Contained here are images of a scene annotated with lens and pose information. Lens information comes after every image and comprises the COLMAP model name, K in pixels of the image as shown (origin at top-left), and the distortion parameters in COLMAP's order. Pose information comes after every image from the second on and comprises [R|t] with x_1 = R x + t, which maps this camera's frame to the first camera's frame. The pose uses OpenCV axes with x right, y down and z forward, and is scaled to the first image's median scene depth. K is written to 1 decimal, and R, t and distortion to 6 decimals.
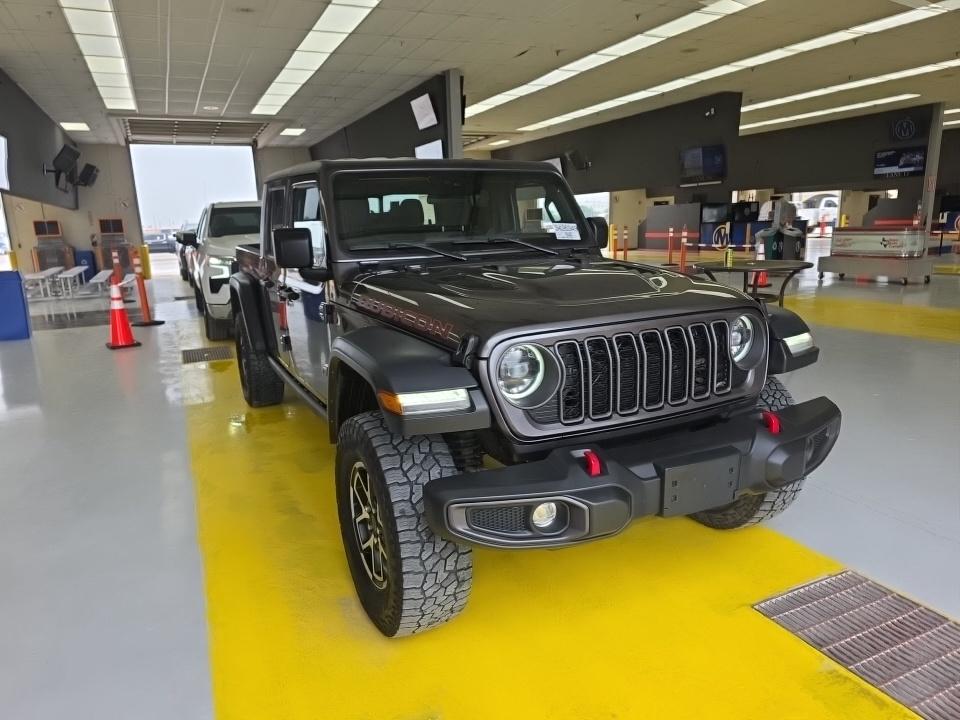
lens RADIAL K [[649.1, 0, 475.7], [0, 649.1, 360.7], [0, 0, 1]] dist [0.054196, -0.062227]
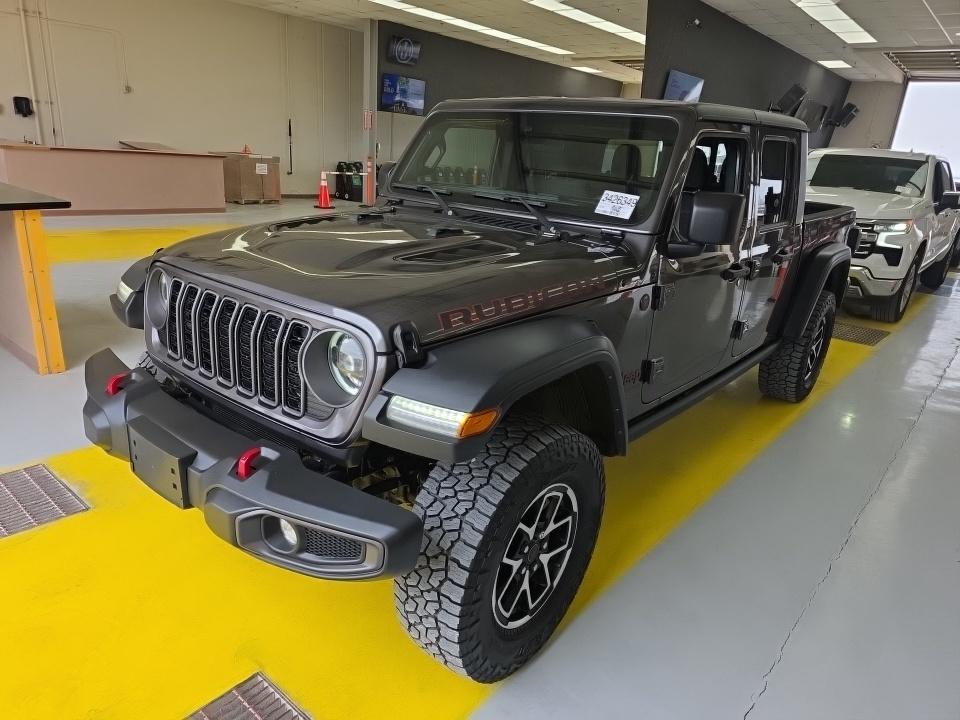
lens RADIAL K [[649.1, 0, 475.7], [0, 649.1, 360.7], [0, 0, 1]] dist [0.054196, -0.062227]
pose [[0.400514, 0.342098, -0.850034, 0.190337], [-0.271503, 0.930338, 0.246492, -0.046551], [0.875143, 0.132063, 0.465494, 0.153060]]
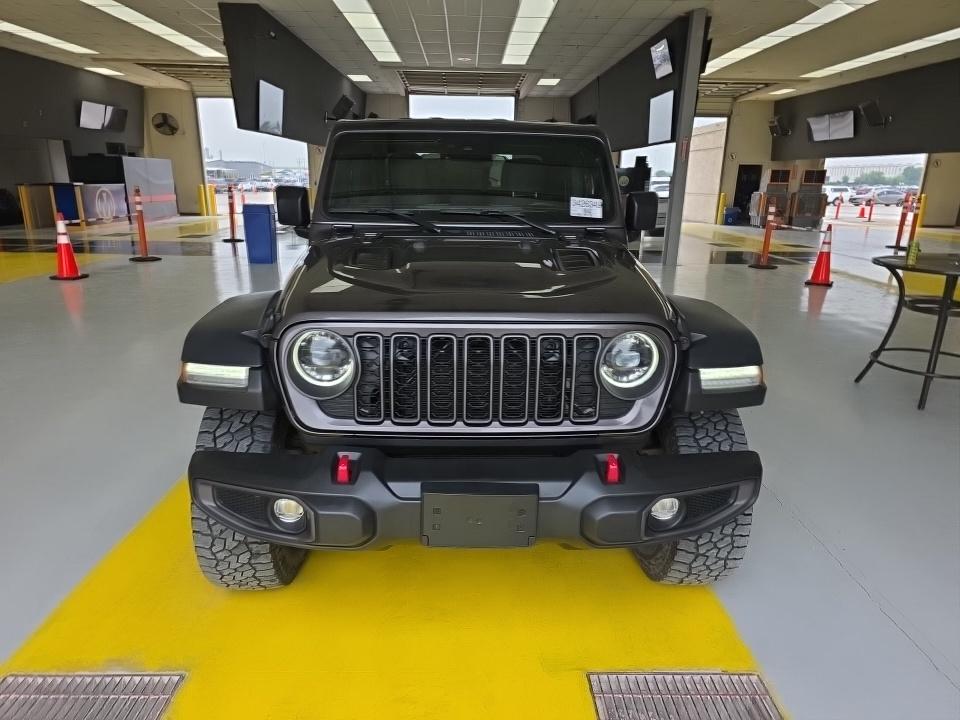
lens RADIAL K [[653.6, 0, 477.9], [0, 653.6, 366.4], [0, 0, 1]] dist [0.038364, -0.031718]
pose [[0.912729, 0.159951, -0.375955, 0.085811], [-0.131433, 0.986218, 0.100501, -0.013189], [0.386848, -0.042317, 0.921172, 0.027991]]
